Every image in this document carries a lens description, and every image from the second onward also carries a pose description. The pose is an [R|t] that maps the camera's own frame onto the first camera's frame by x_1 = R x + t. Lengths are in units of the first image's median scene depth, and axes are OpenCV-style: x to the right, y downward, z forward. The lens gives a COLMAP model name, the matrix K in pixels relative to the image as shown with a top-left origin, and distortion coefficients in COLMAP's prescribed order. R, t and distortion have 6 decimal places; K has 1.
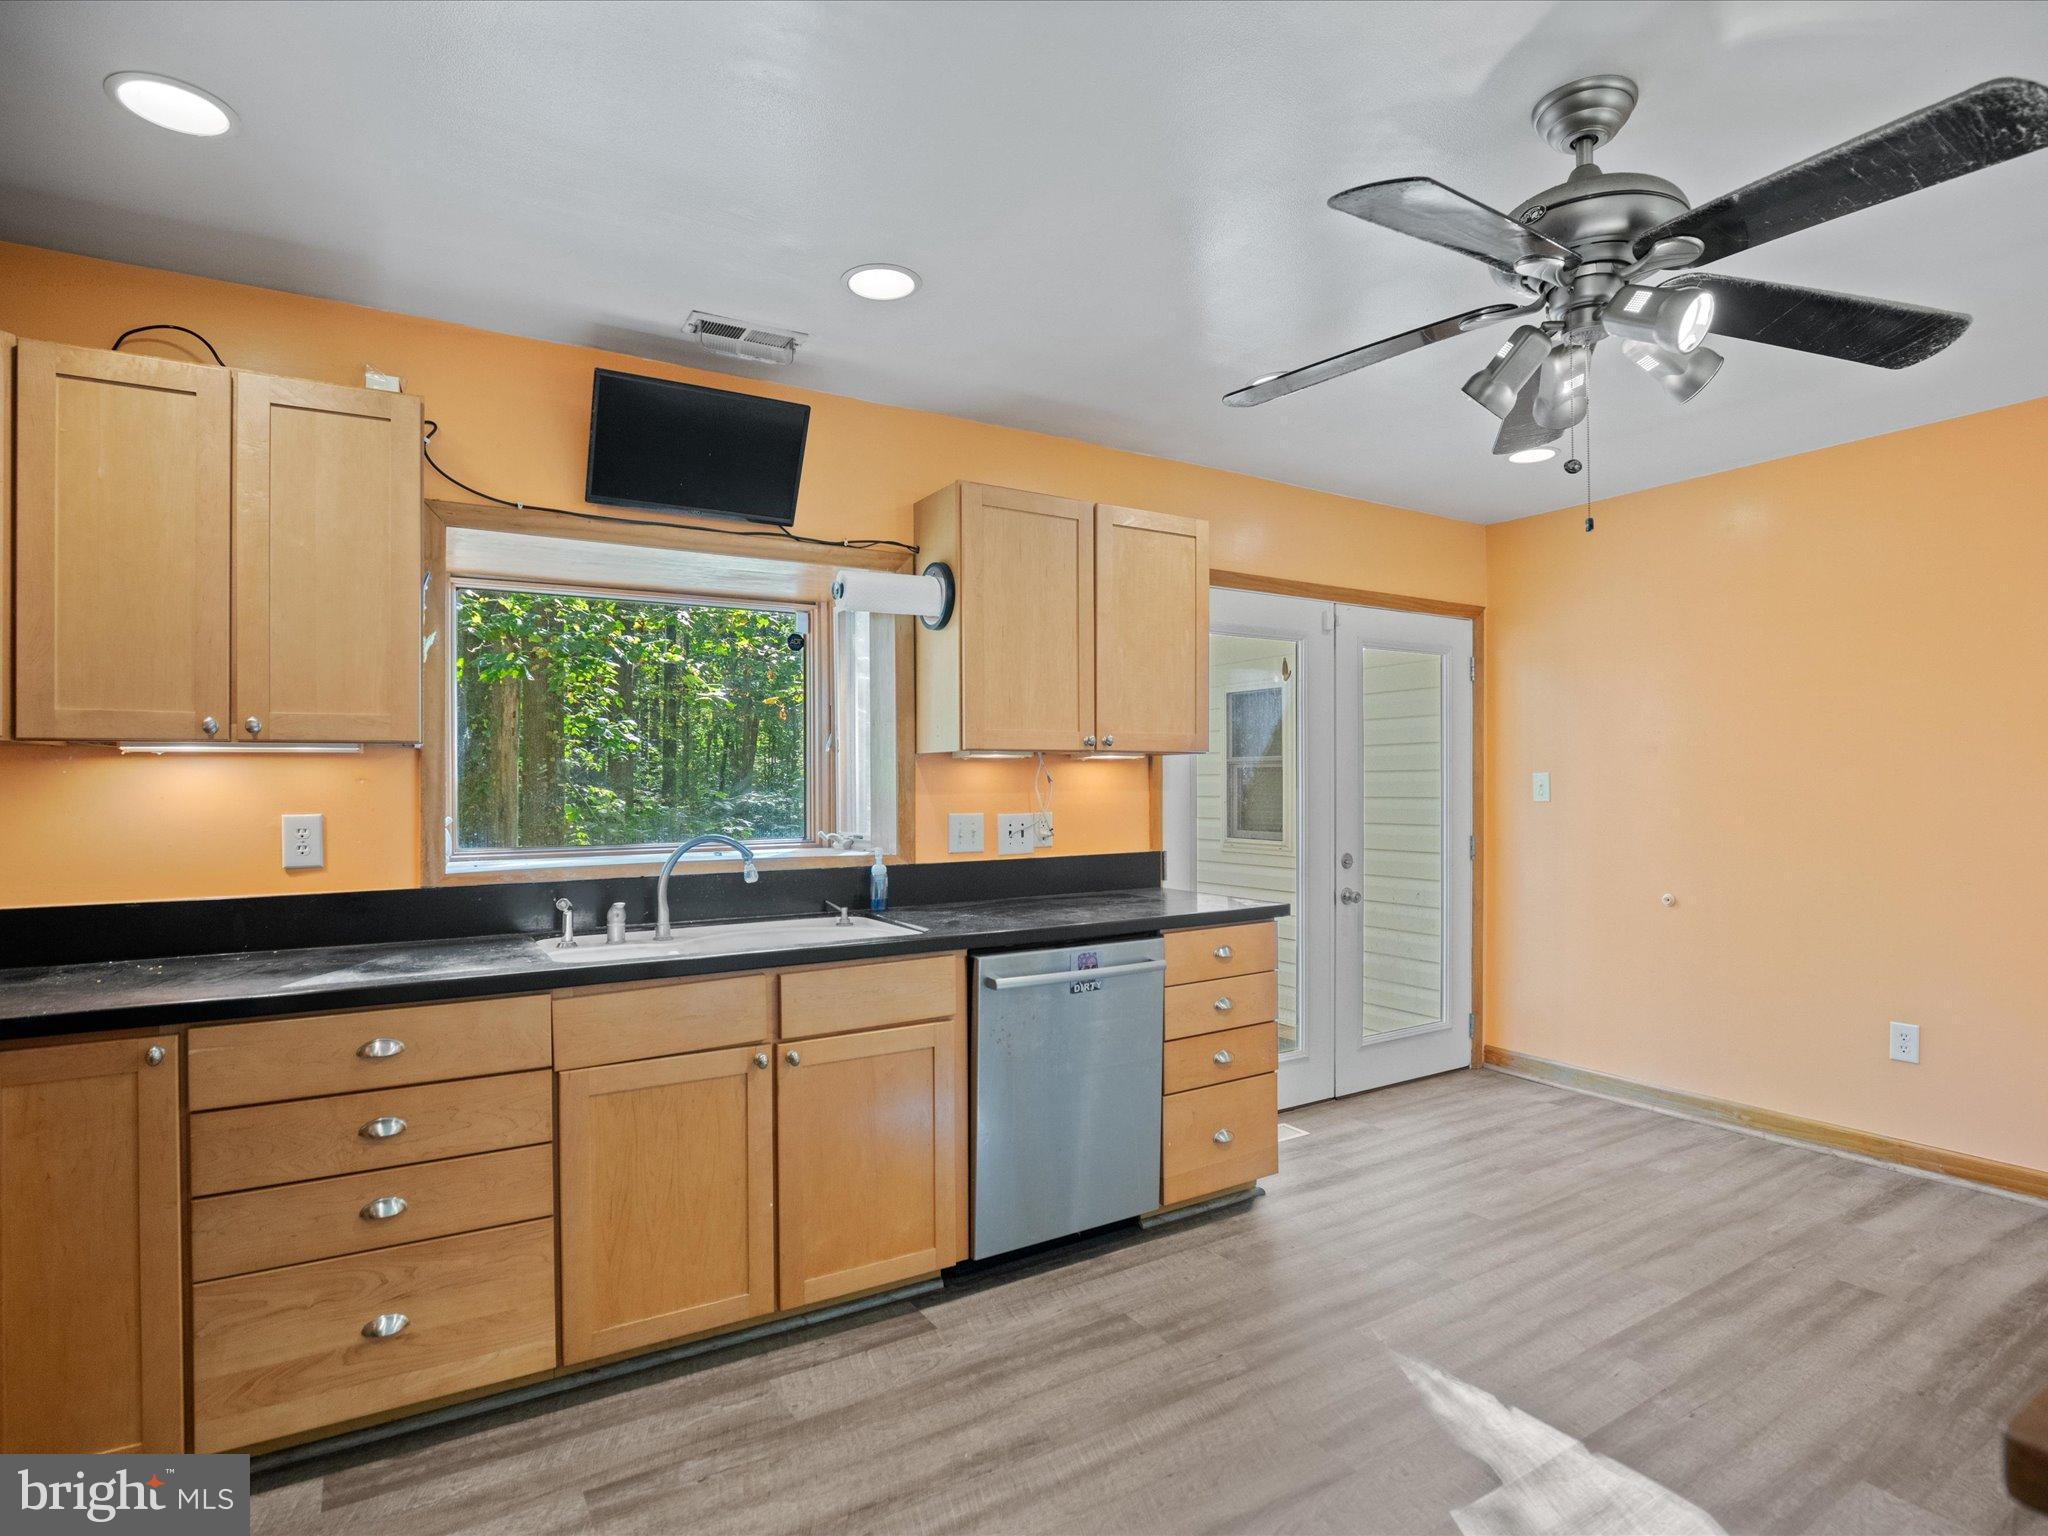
lens RADIAL K [[1071.6, 0, 1086.0], [0, 1071.6, 786.3], [0, 0, 1]] dist [-0.025852, 0.000879]
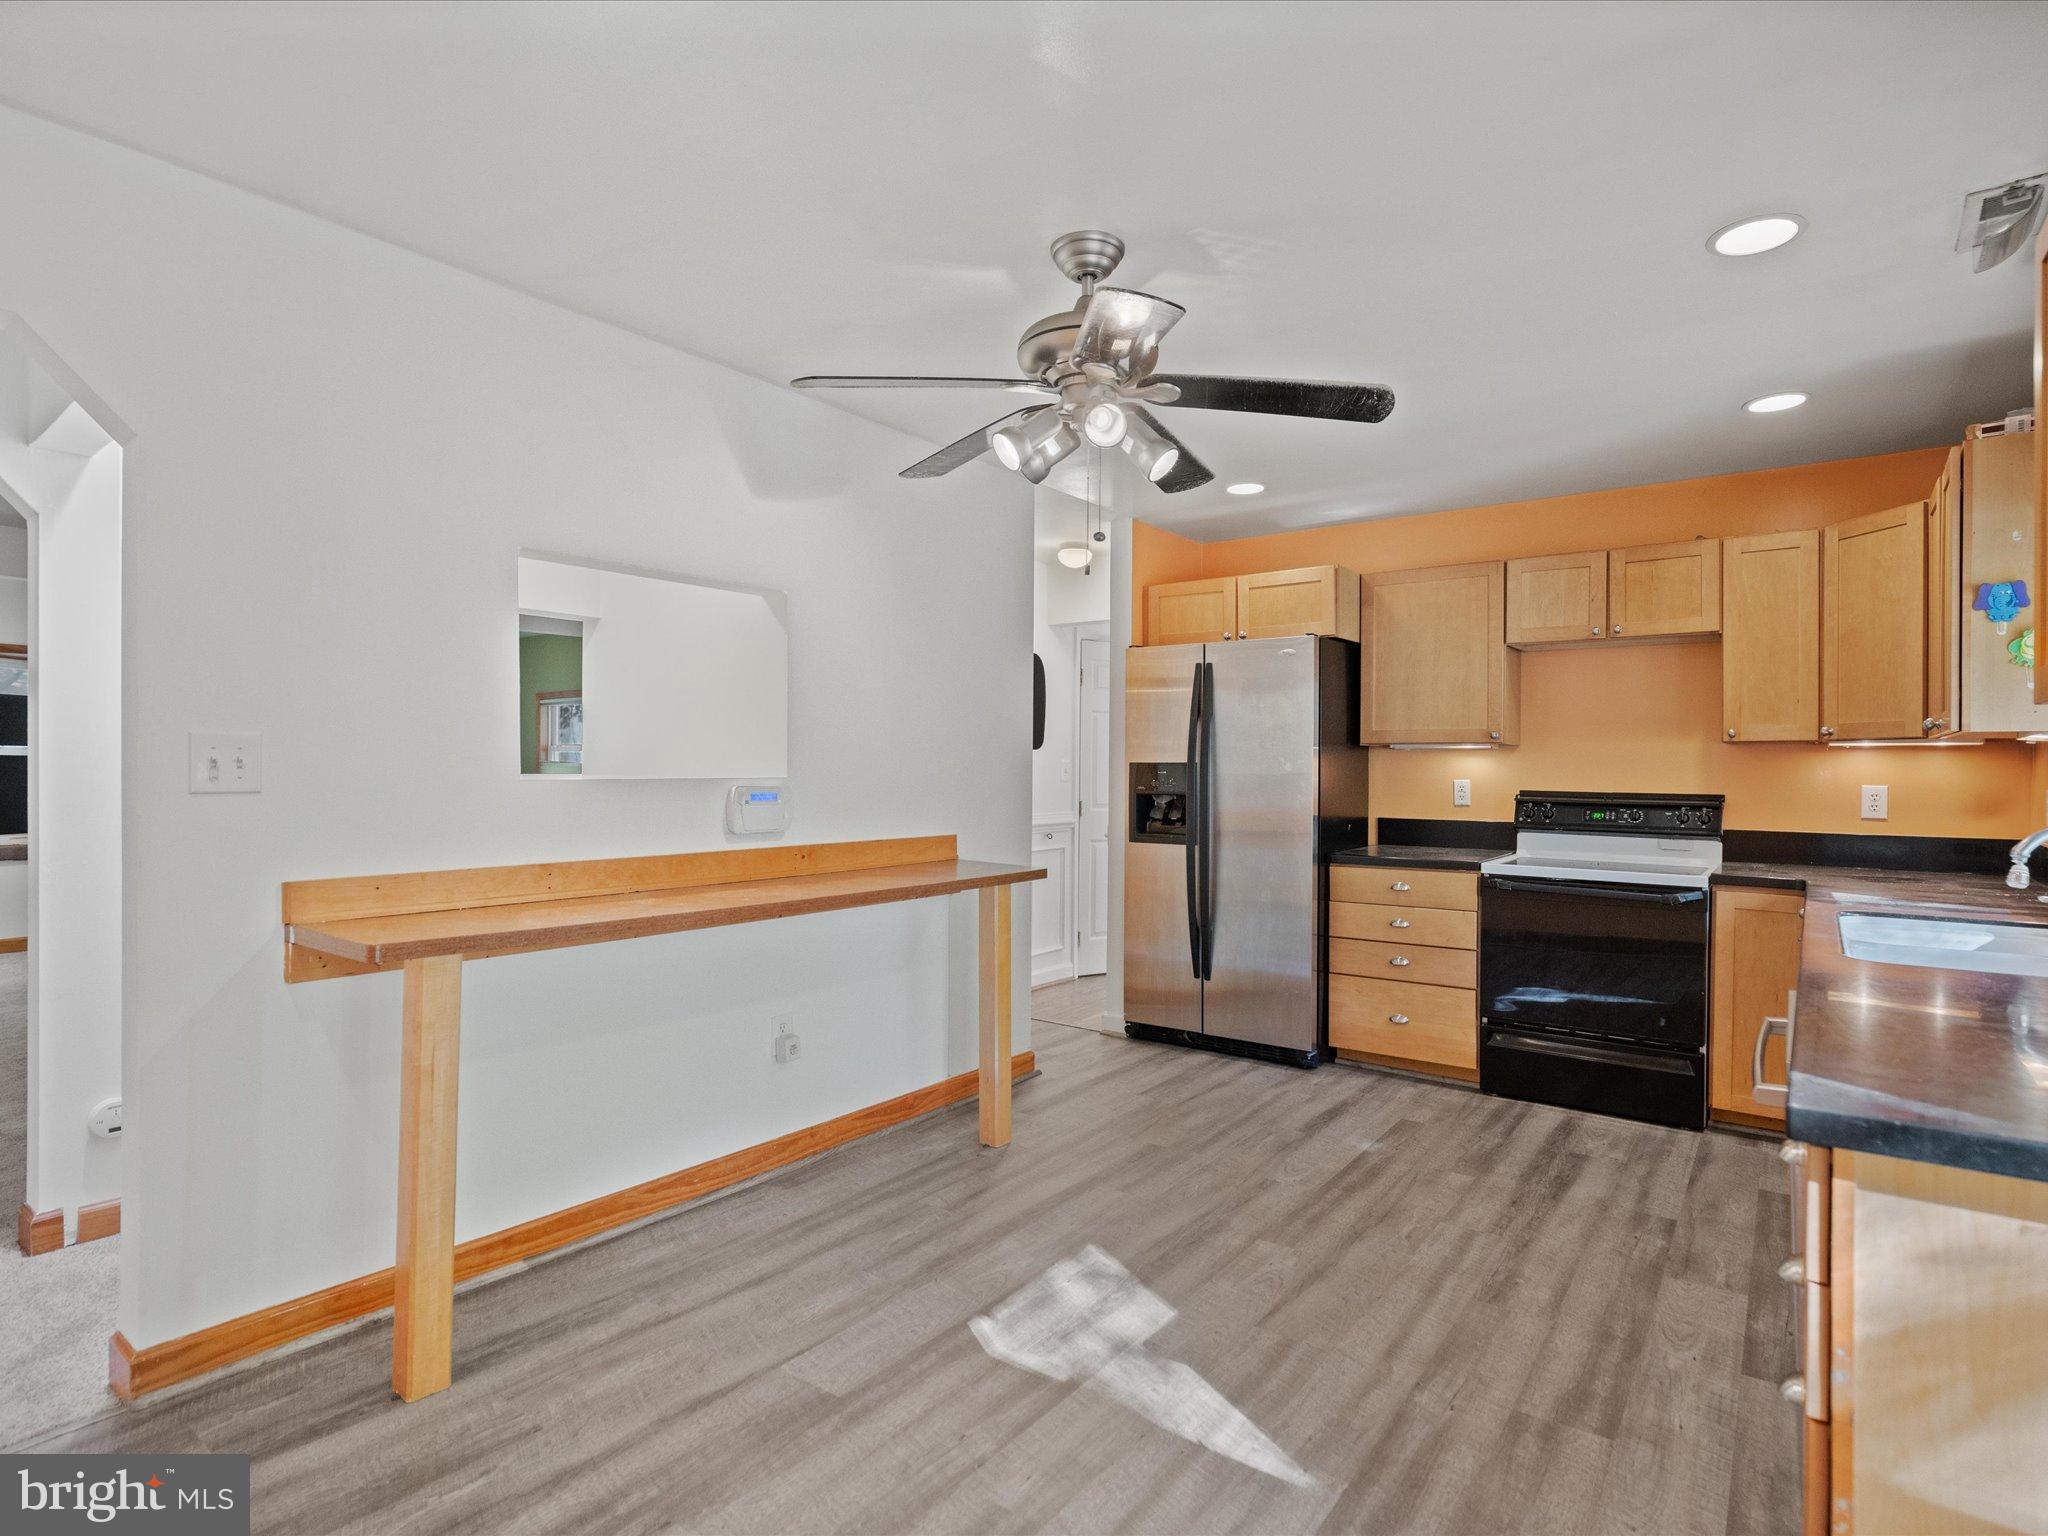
lens RADIAL K [[1091.3, 0, 1046.5], [0, 1091.3, 768.0], [0, 0, 1]] dist [-0.018909, -0.002608]
pose [[-0.935907, -0.004161, -0.352223, 0.684832], [-0.006607, 0.999962, 0.005744, 0.002780], [0.352185, 0.007703, -0.935899, 1.549962]]
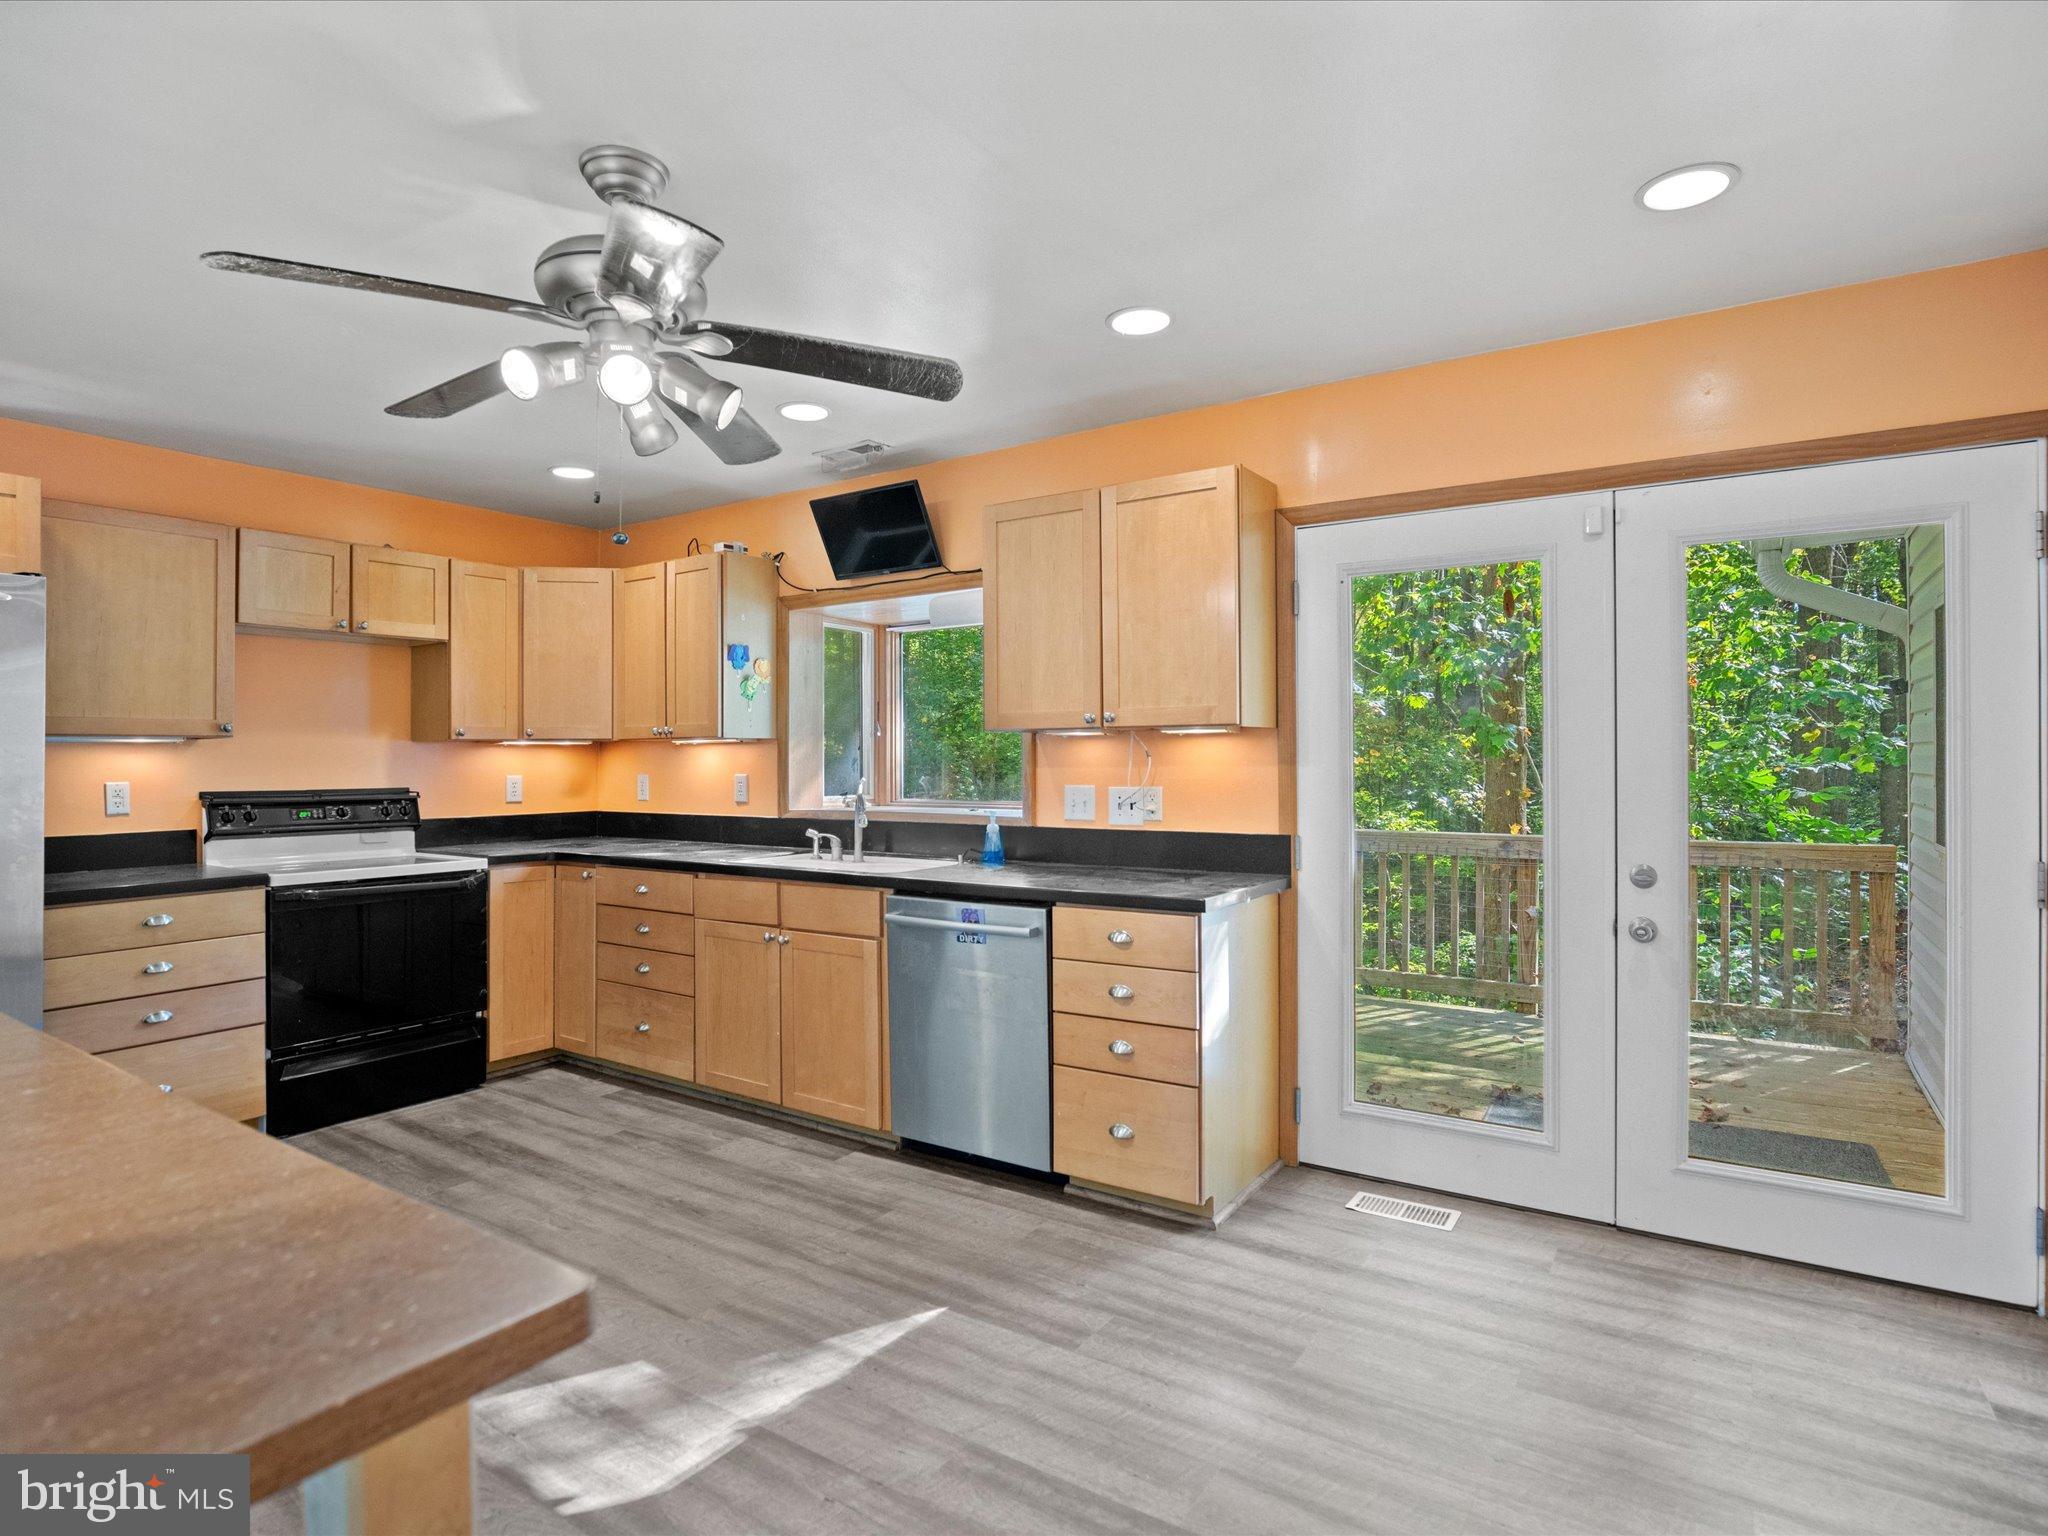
lens RADIAL K [[1091.3, 0, 1039.6], [0, 1091.3, 753.0], [0, 0, 1]] dist [-0.018909, -0.002608]
pose [[0.396984, -0.002532, -0.917822, 1.177125], [-0.001259, 0.999994, -0.003304, -0.006090], [0.917825, 0.002467, 0.396978, 0.654429]]
